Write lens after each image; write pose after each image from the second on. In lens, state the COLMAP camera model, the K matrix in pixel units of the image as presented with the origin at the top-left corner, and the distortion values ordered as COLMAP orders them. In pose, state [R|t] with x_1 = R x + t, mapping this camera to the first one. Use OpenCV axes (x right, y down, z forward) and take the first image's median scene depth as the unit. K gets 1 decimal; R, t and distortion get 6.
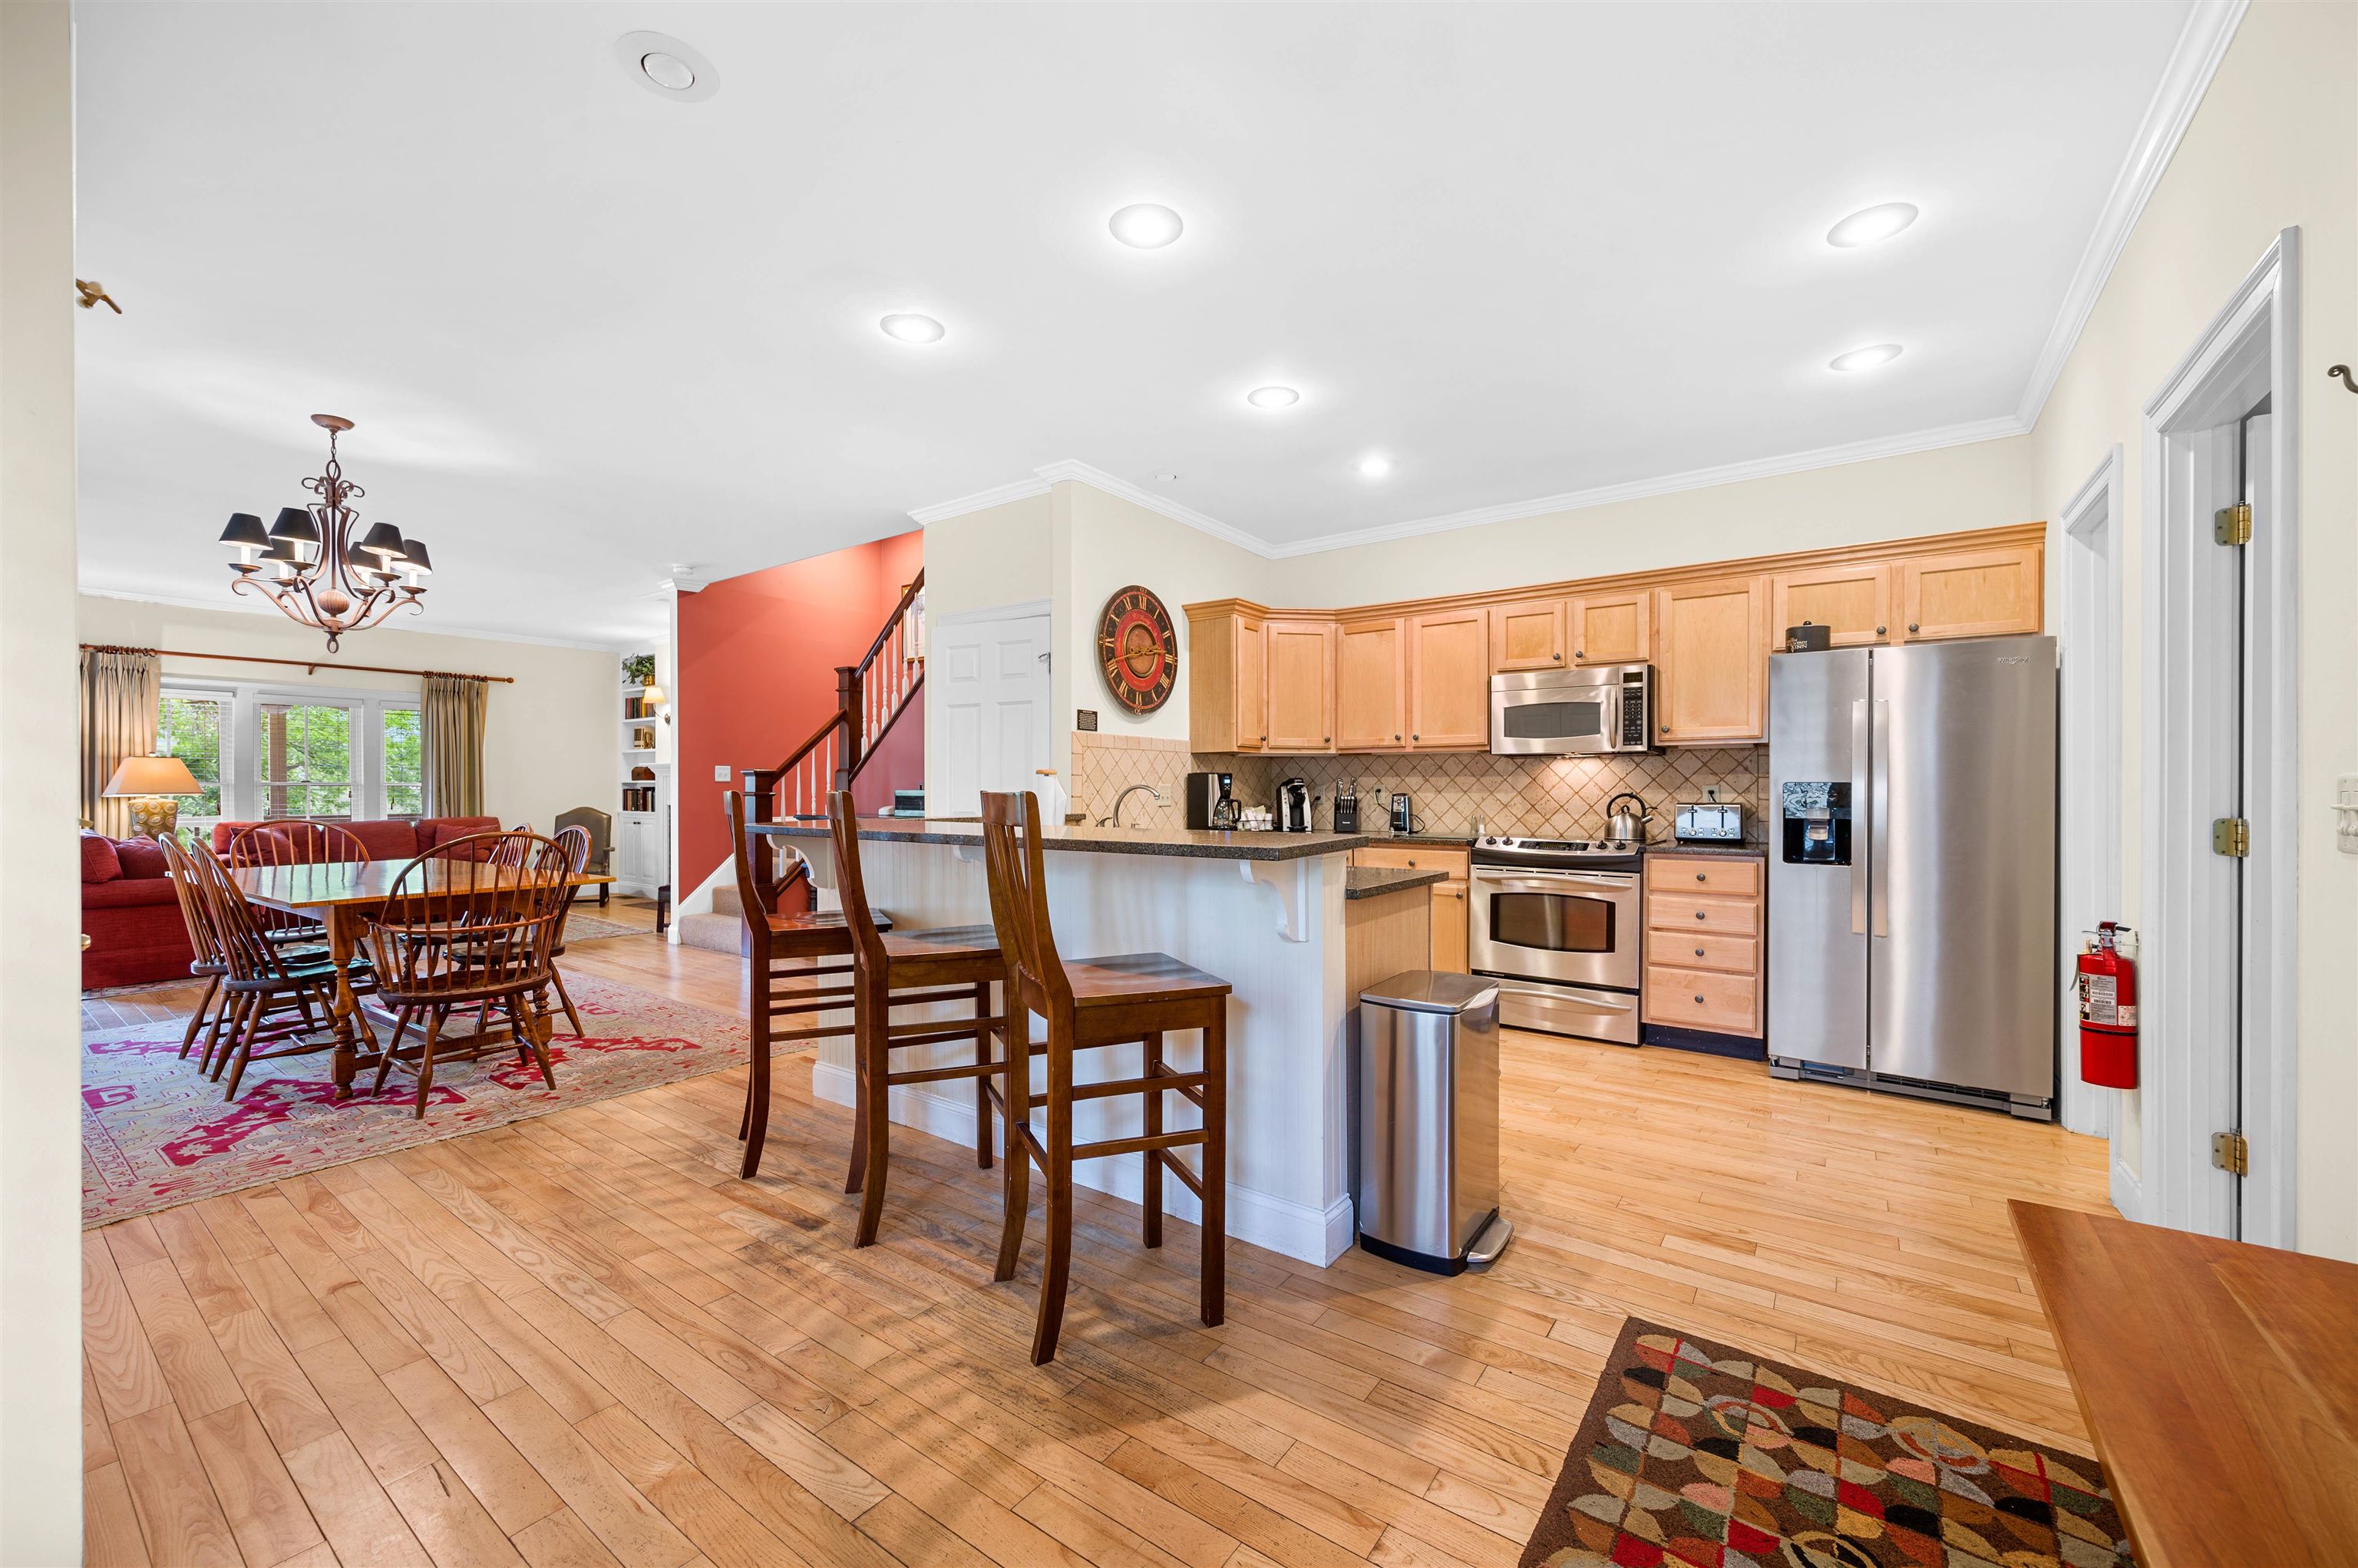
lens RADIAL K [[934.9, 0, 1204.8], [0, 934.9, 788.6], [0, 0, 1]] dist [-0.000512, -0.000503]
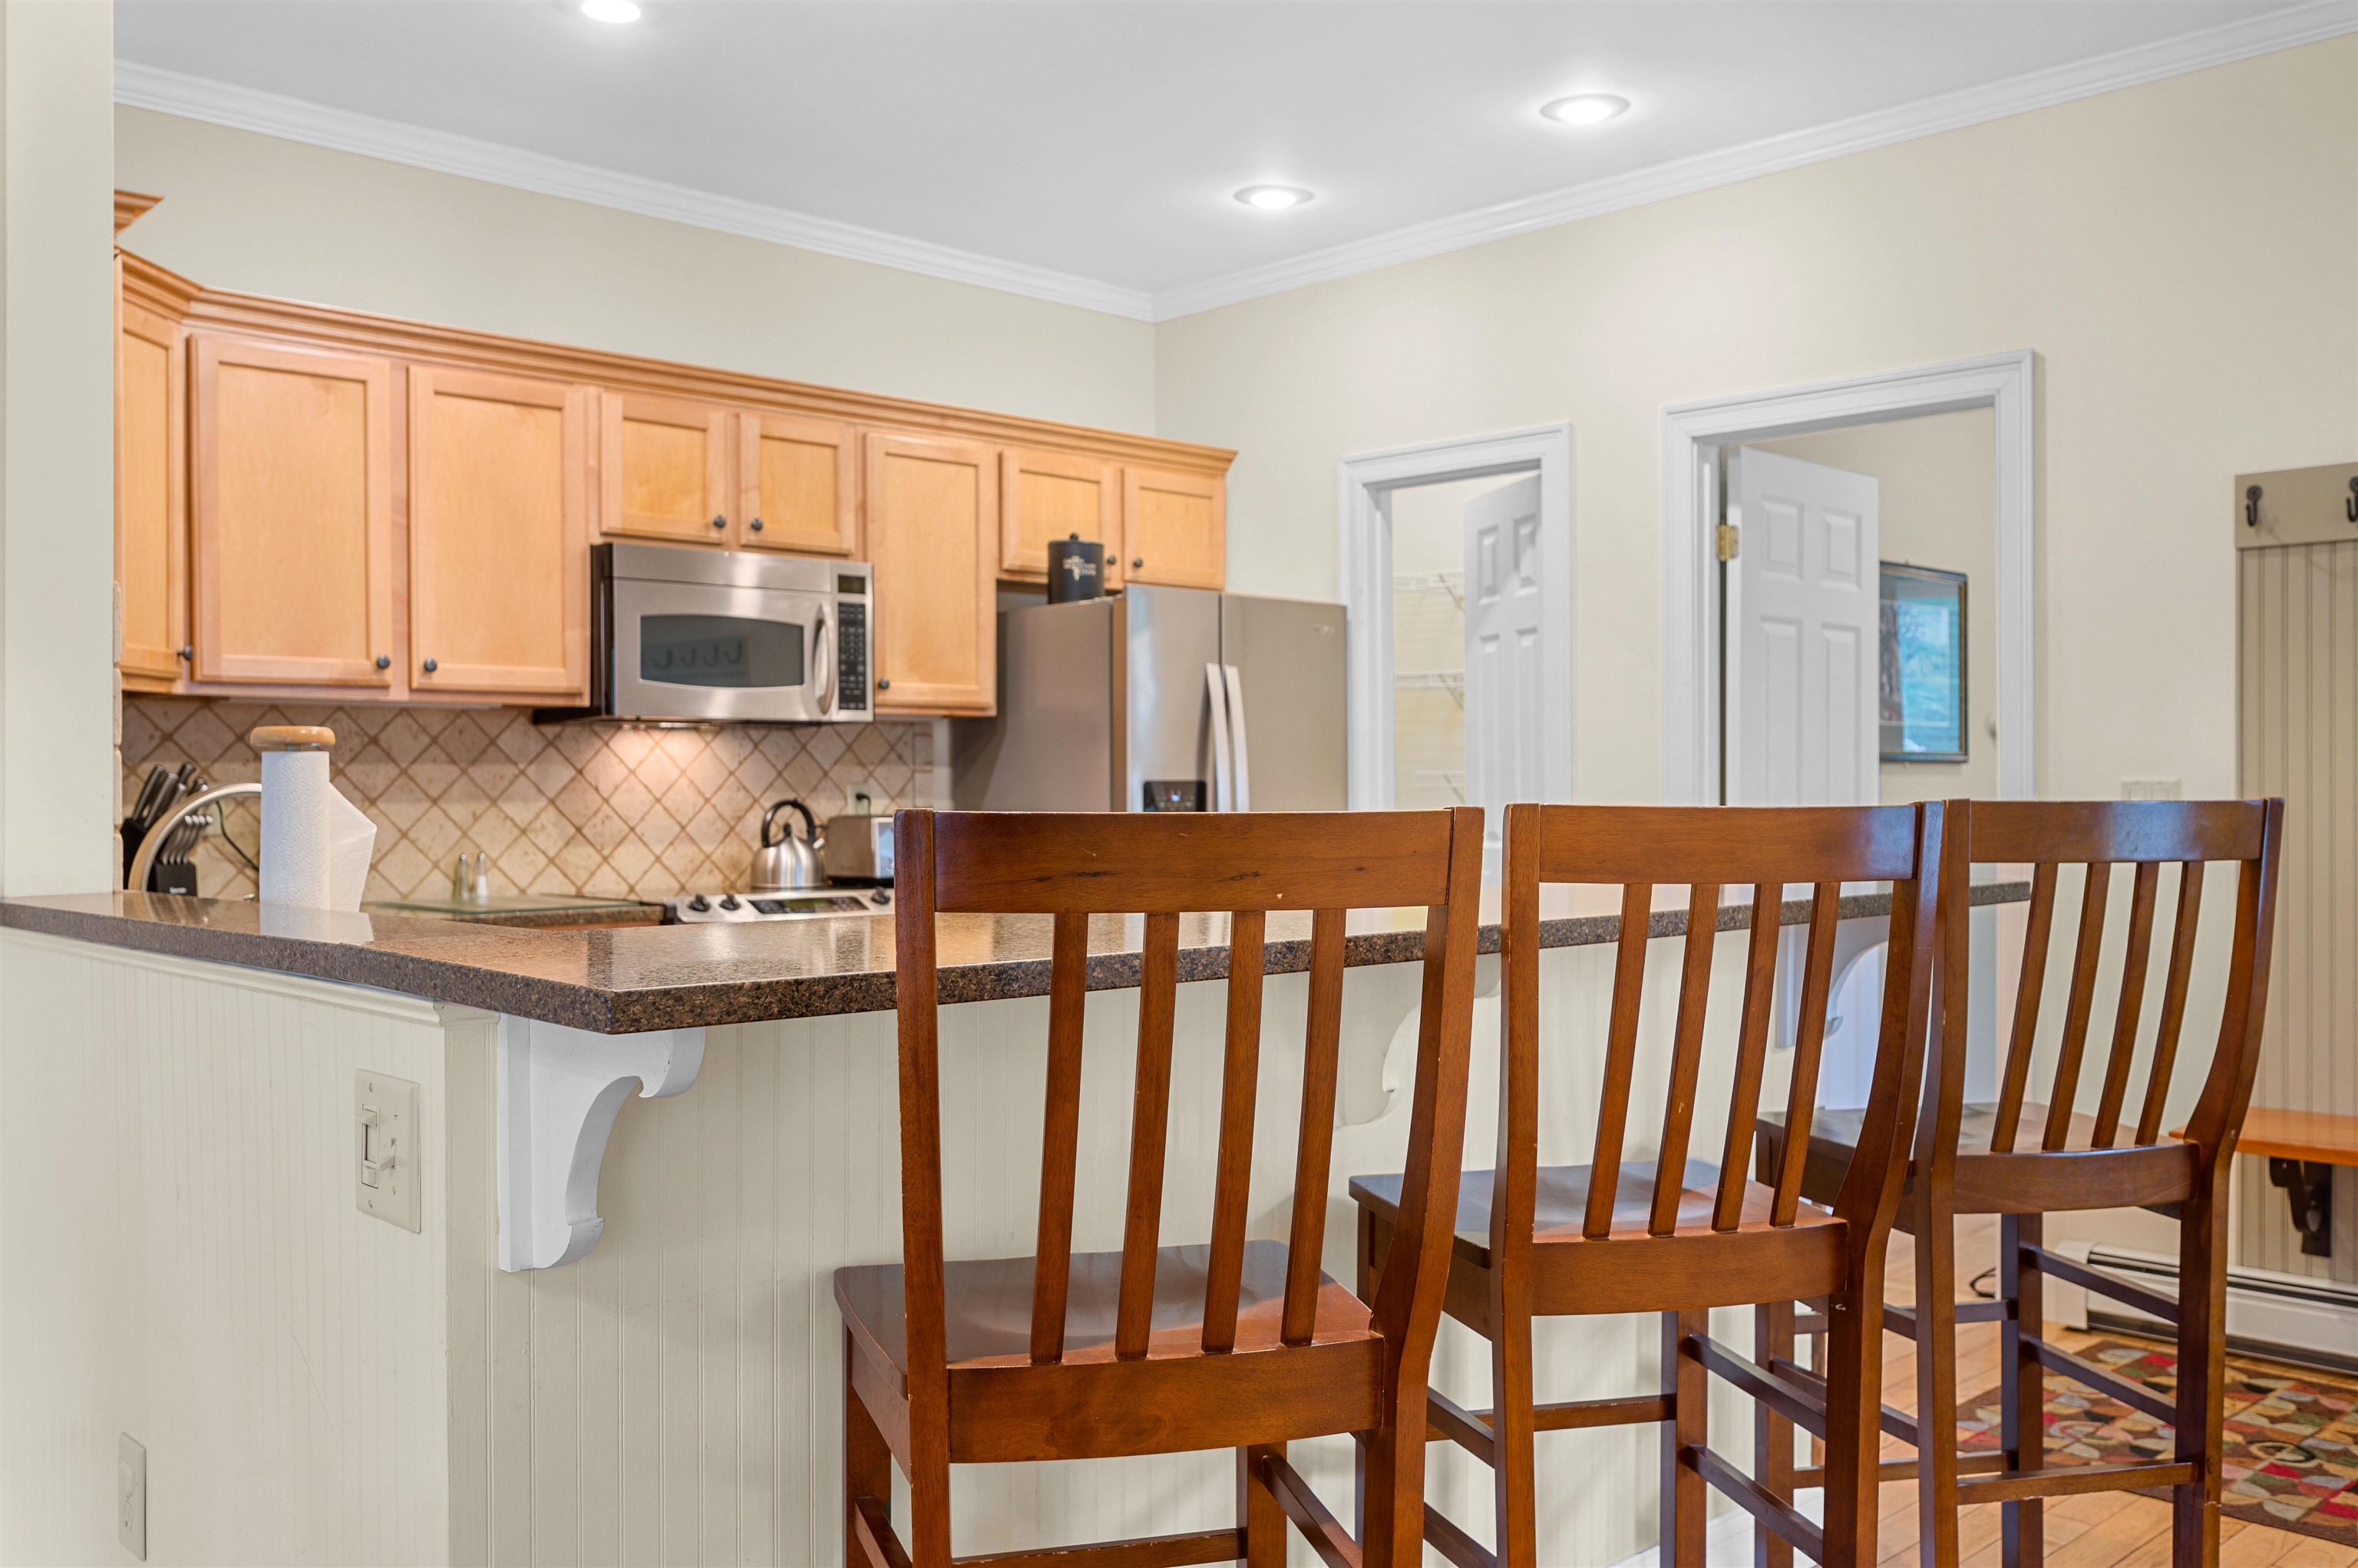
lens RADIAL K [[2010.8, 0, 1179.0], [0, 2010.8, 784.0], [0, 0, 1]] dist [-0.001754, 0.004062]
pose [[0.171706, -0.001983, 0.985146, -0.626894], [0.002273, 0.999996, 0.001616, -0.005294], [-0.985146, 0.001962, 0.171710, 0.592034]]
